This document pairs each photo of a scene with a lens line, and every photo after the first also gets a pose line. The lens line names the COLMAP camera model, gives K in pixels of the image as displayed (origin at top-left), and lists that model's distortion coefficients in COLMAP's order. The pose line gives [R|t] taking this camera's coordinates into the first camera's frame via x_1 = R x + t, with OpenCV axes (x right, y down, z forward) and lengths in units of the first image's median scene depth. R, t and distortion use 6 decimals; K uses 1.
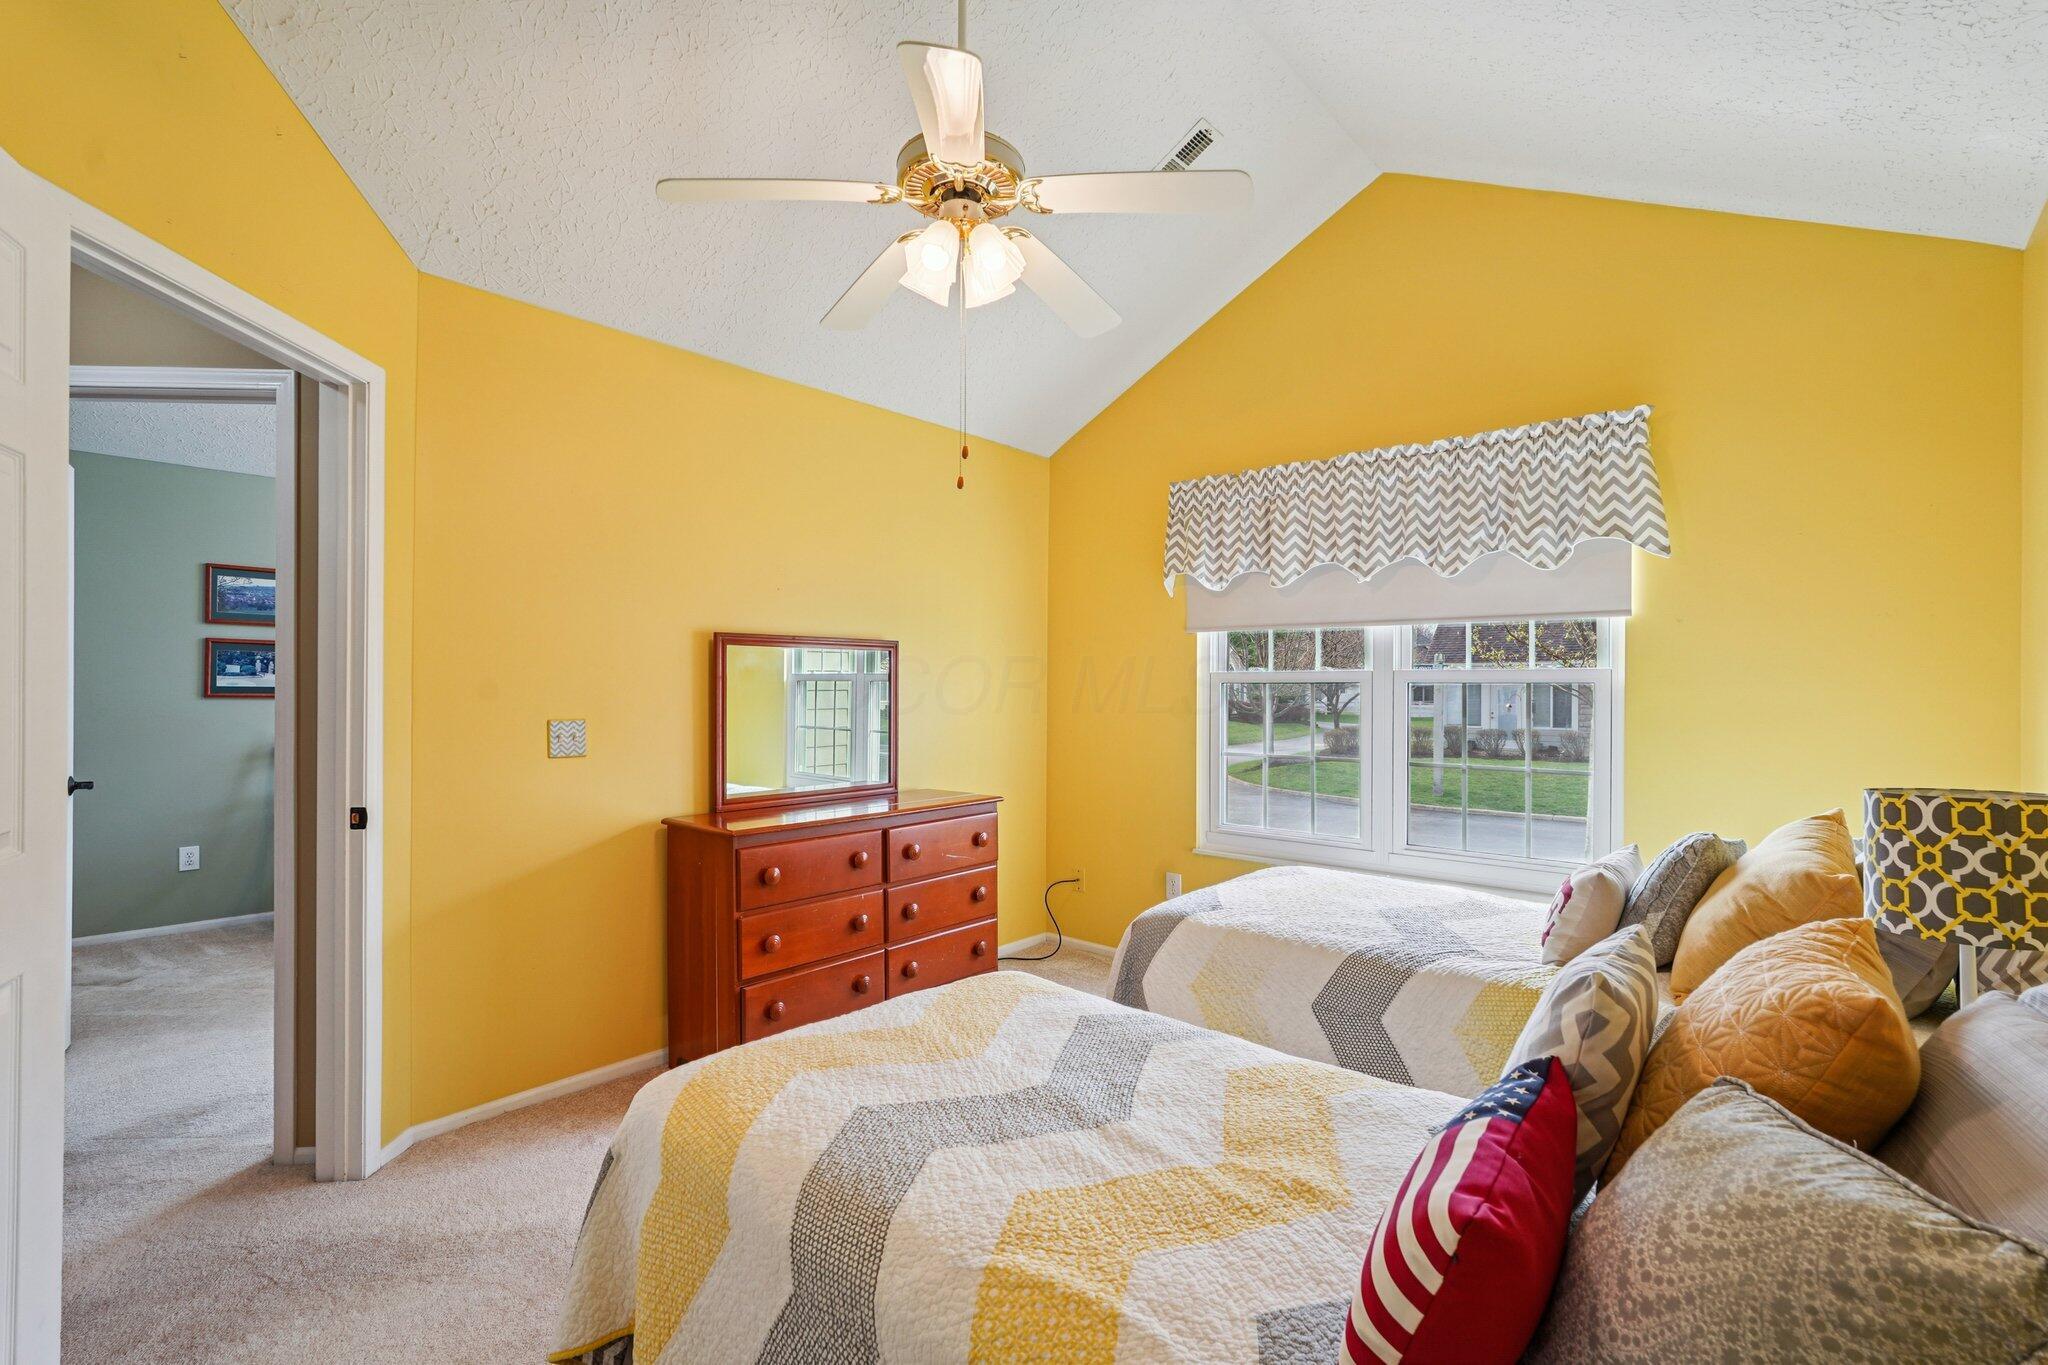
lens RADIAL K [[901.4, 0, 1036.6], [0, 901.4, 688.6], [0, 0, 1]] dist [0.000498, 0.000923]
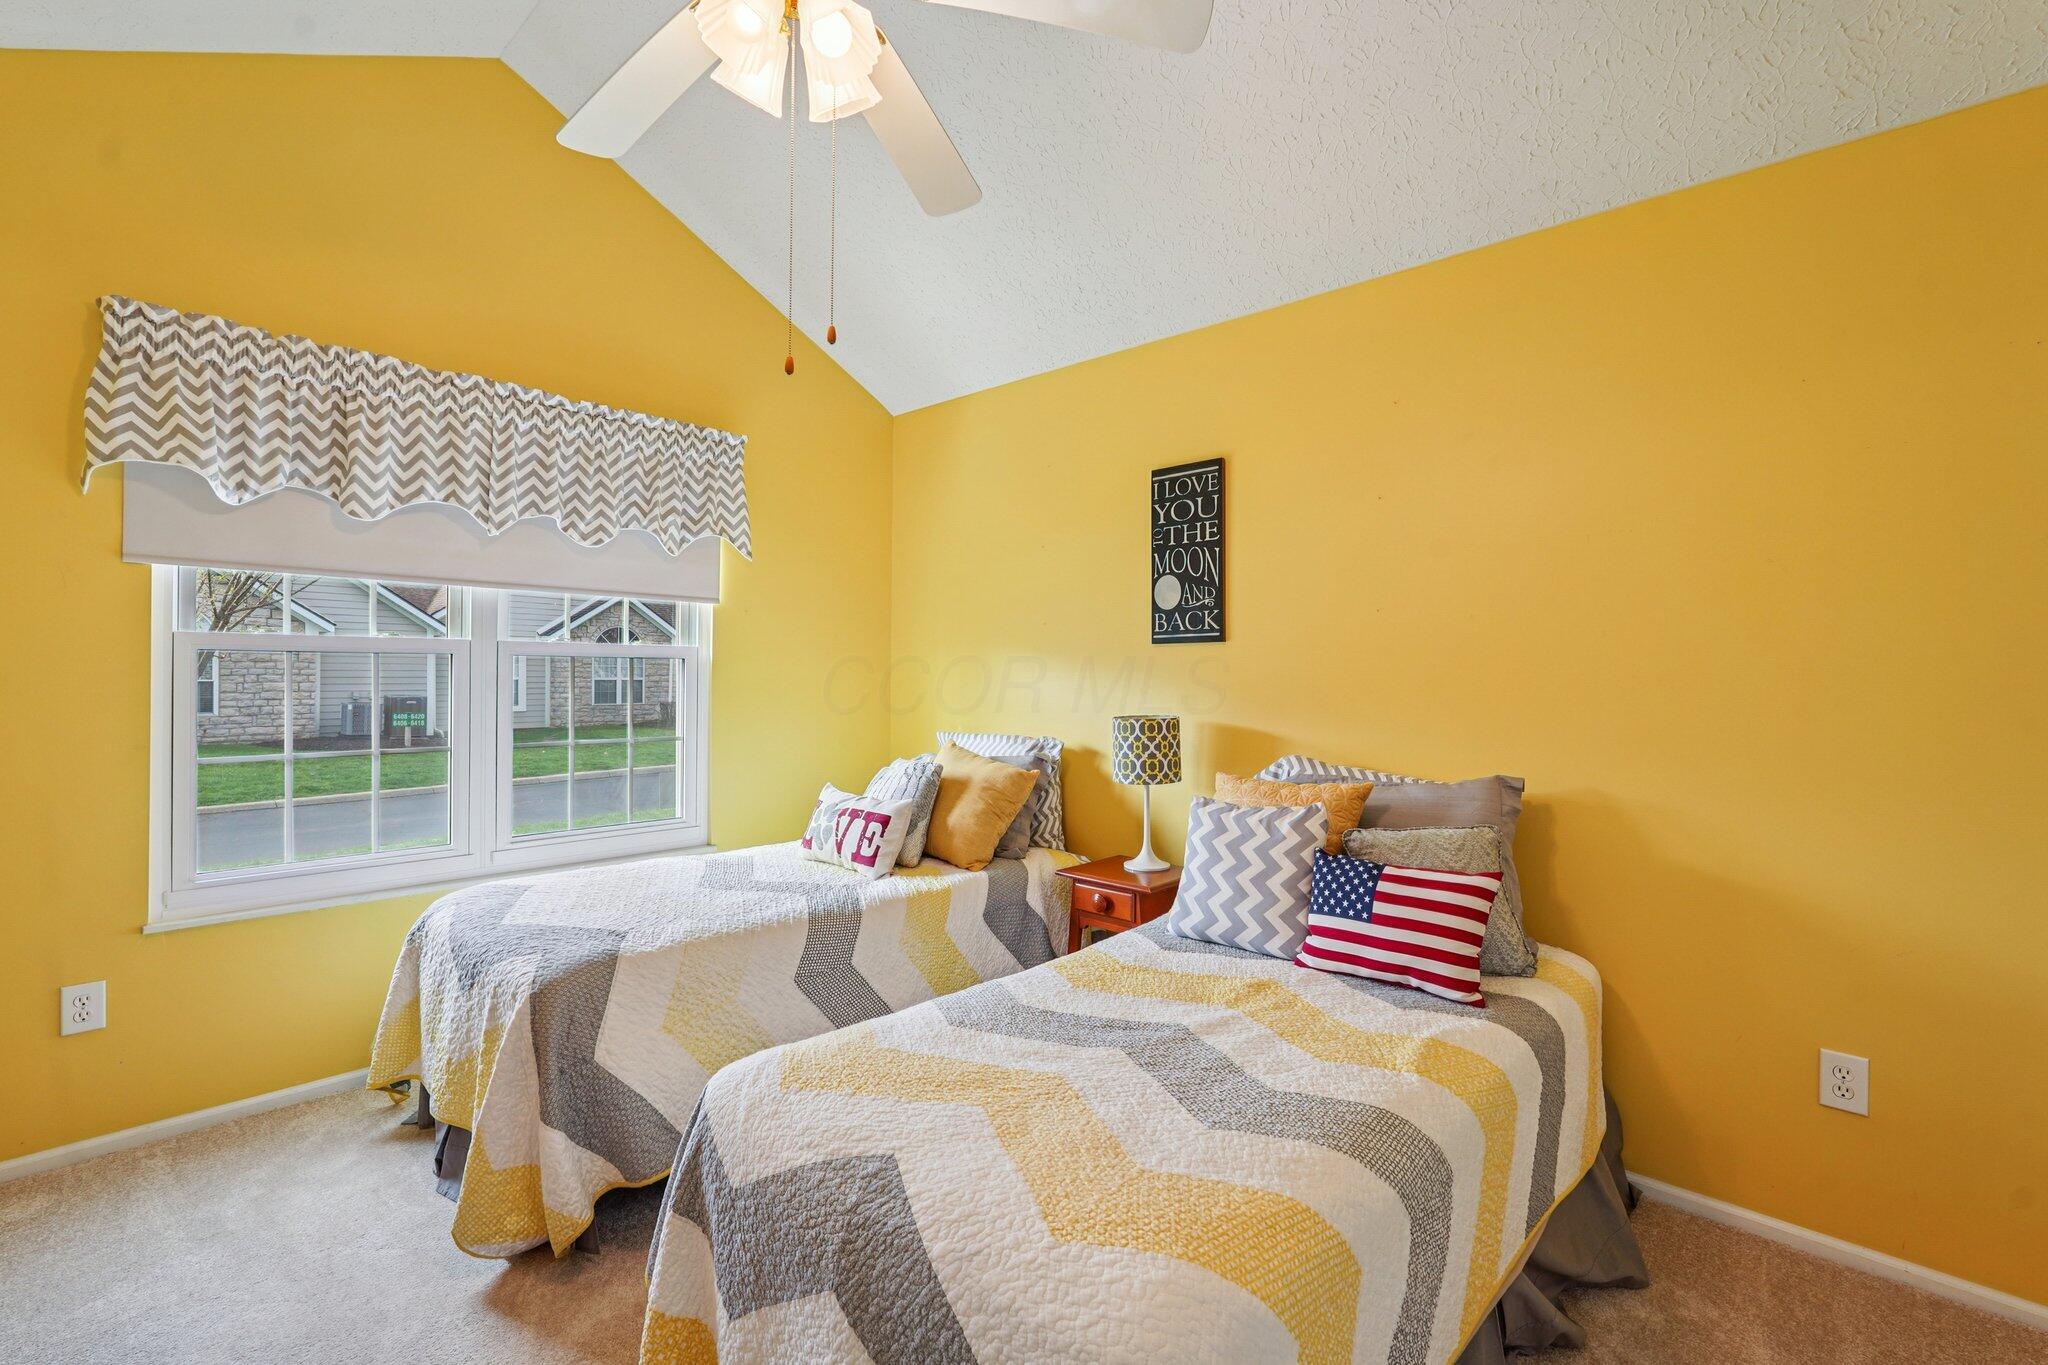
lens RADIAL K [[901.1, 0, 1012.9], [0, 901.1, 665.7], [0, 0, 1]] dist [-0.000541, 0.000276]
pose [[0.049609, -0.001201, 0.998768, -0.500015], [-0.012464, 0.999921, 0.001822, -0.003904], [-0.998691, -0.012539, 0.049590, 0.515337]]
